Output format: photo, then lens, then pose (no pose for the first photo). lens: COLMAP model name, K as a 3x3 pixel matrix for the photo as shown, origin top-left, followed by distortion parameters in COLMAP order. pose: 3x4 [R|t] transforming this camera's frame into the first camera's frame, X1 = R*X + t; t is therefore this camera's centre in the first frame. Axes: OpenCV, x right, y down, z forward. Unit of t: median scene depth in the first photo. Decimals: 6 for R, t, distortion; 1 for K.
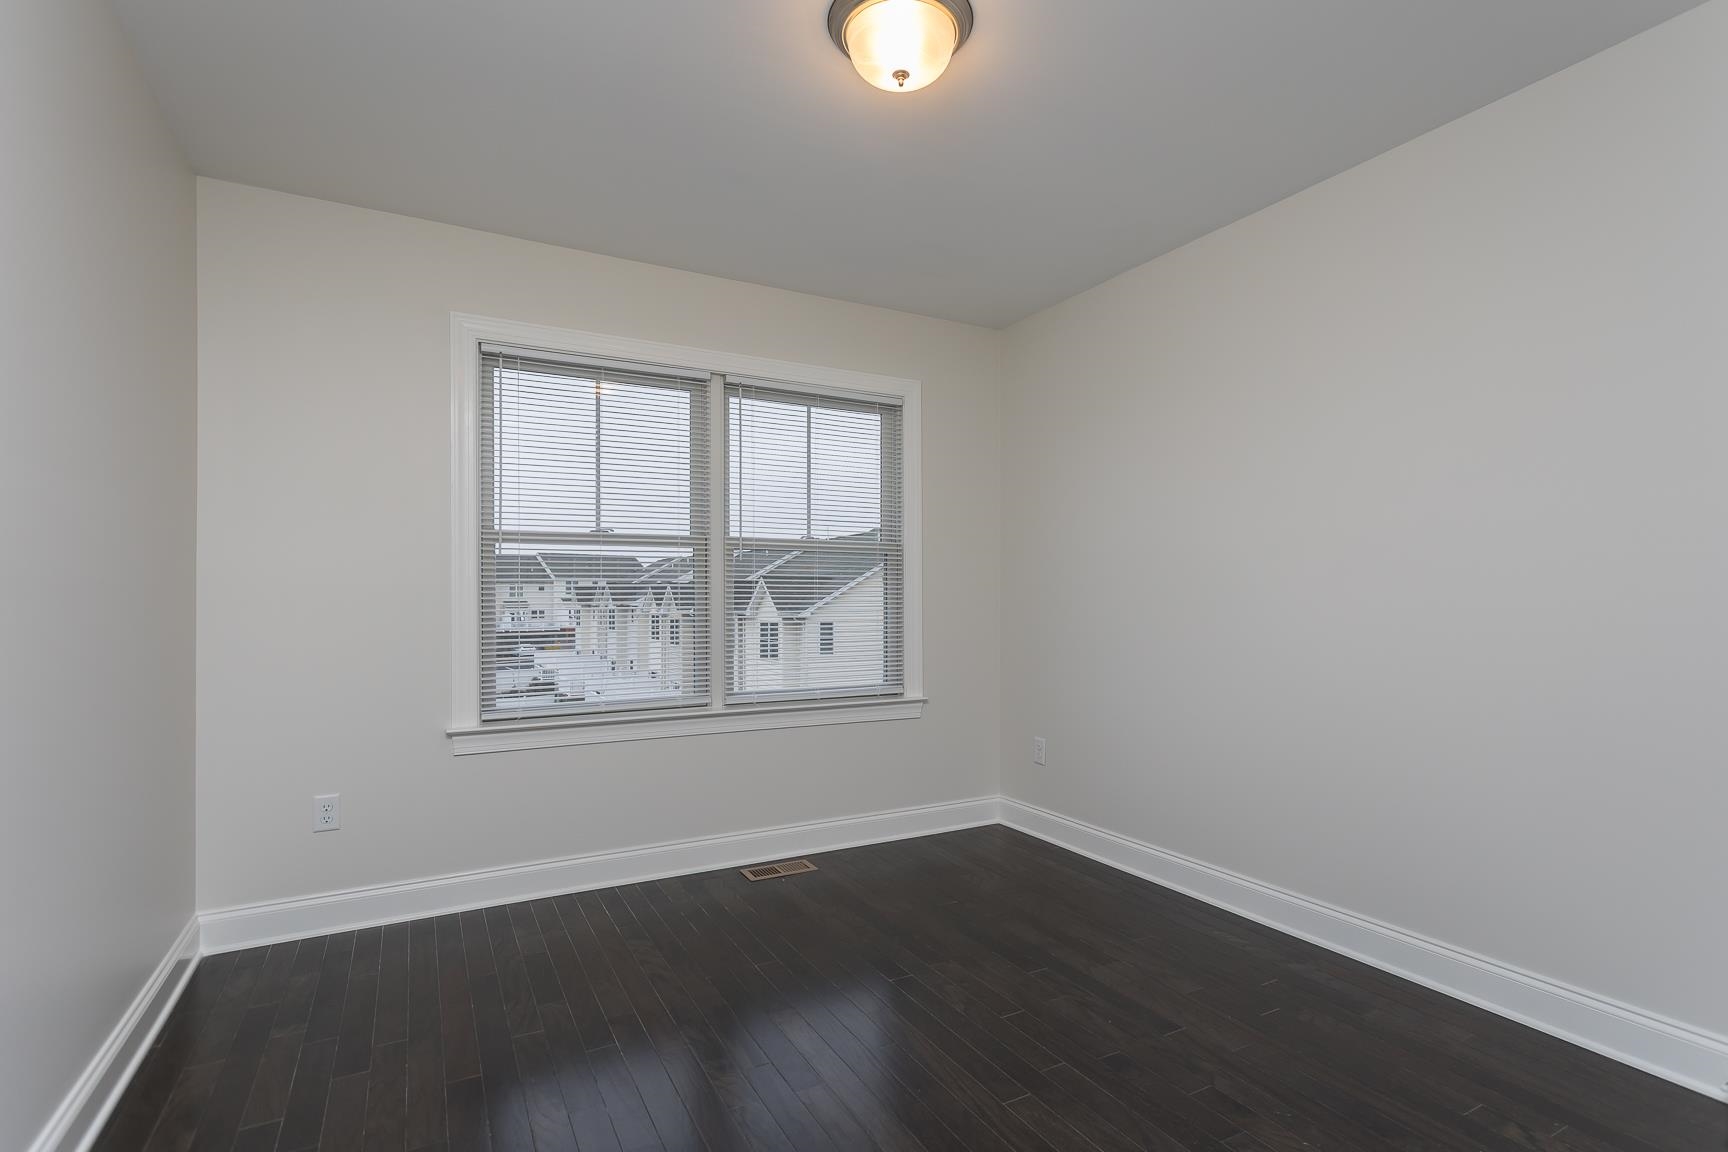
lens RADIAL K [[848.7, 0, 876.3], [0, 848.7, 592.9], [0, 0, 1]] dist [-0.001662, 0.014482]
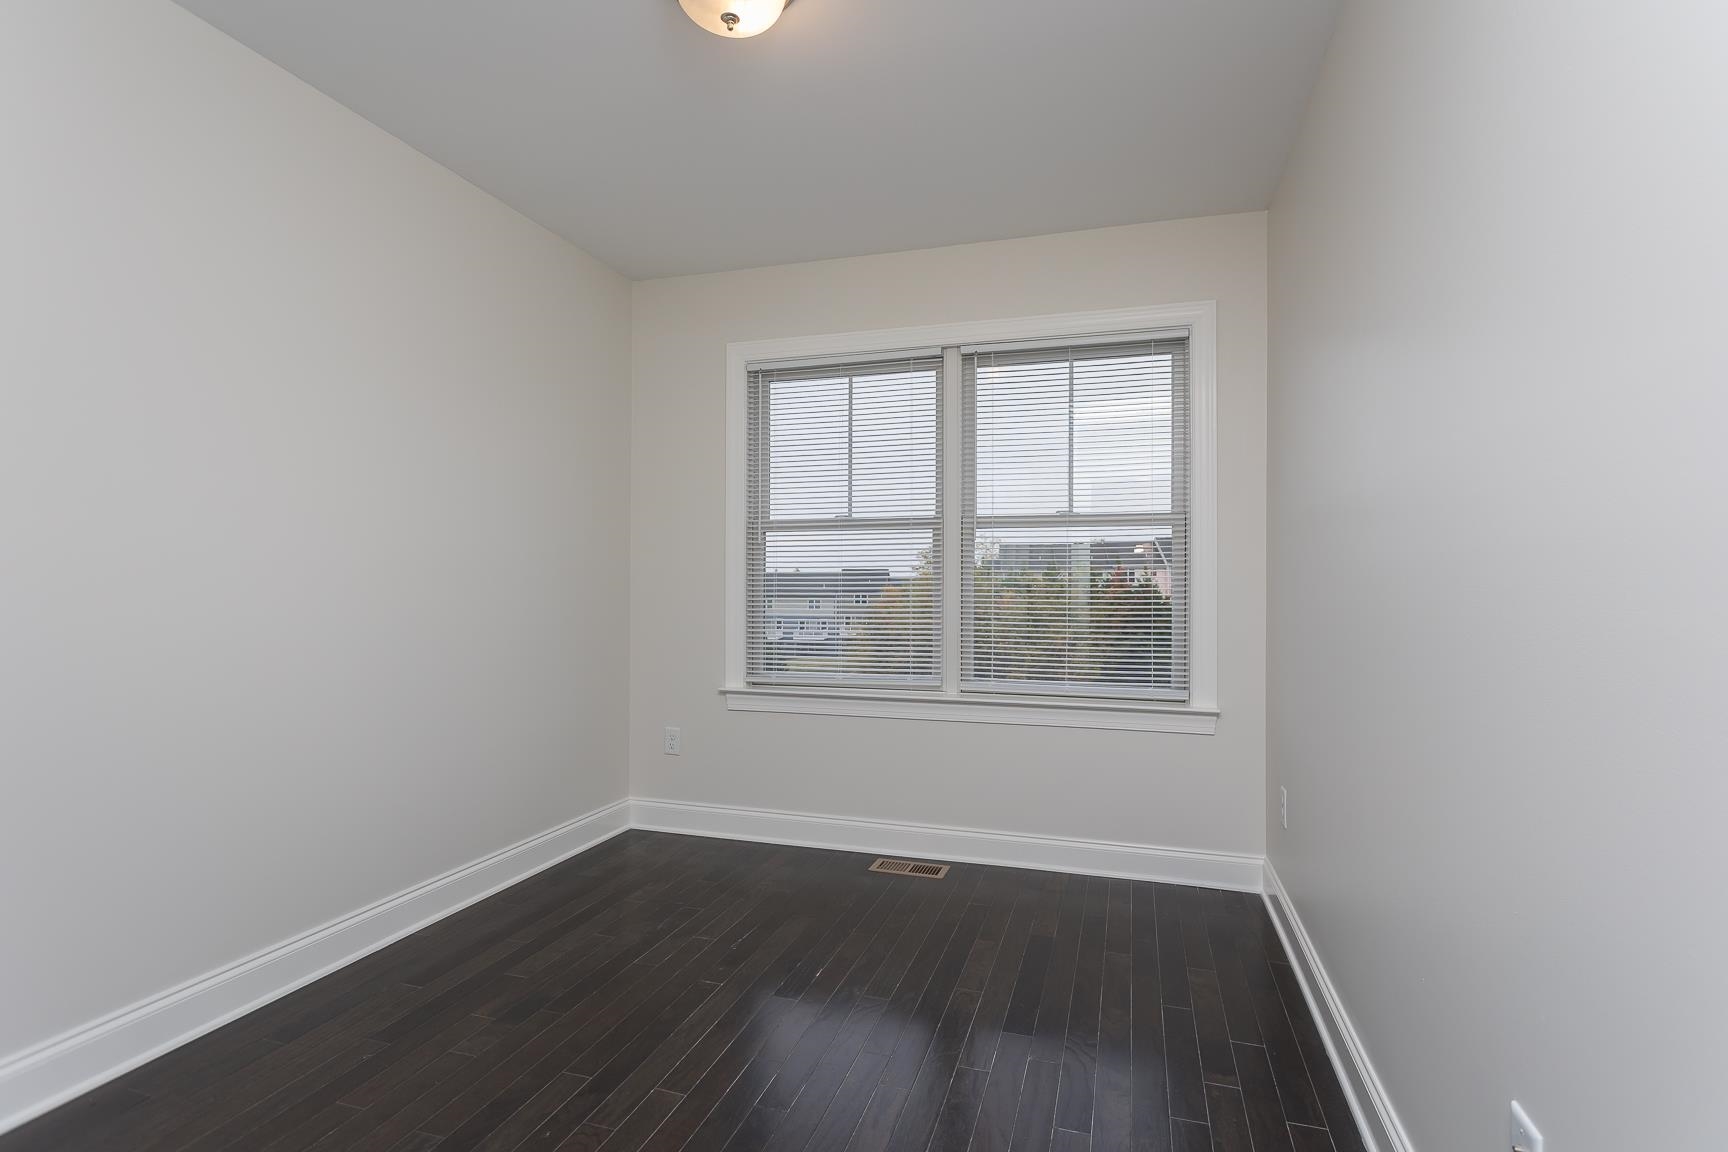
lens RADIAL K [[825.7, 0, 758.1], [0, 825.7, 579.8], [0, 0, 1]] dist [0.014841, 0.000019]
pose [[0.688144, 0.002711, -0.725569, 0.356421], [0.001306, 0.999987, 0.004975, 0.000868], [0.725573, -0.004371, 0.688131, 0.201191]]
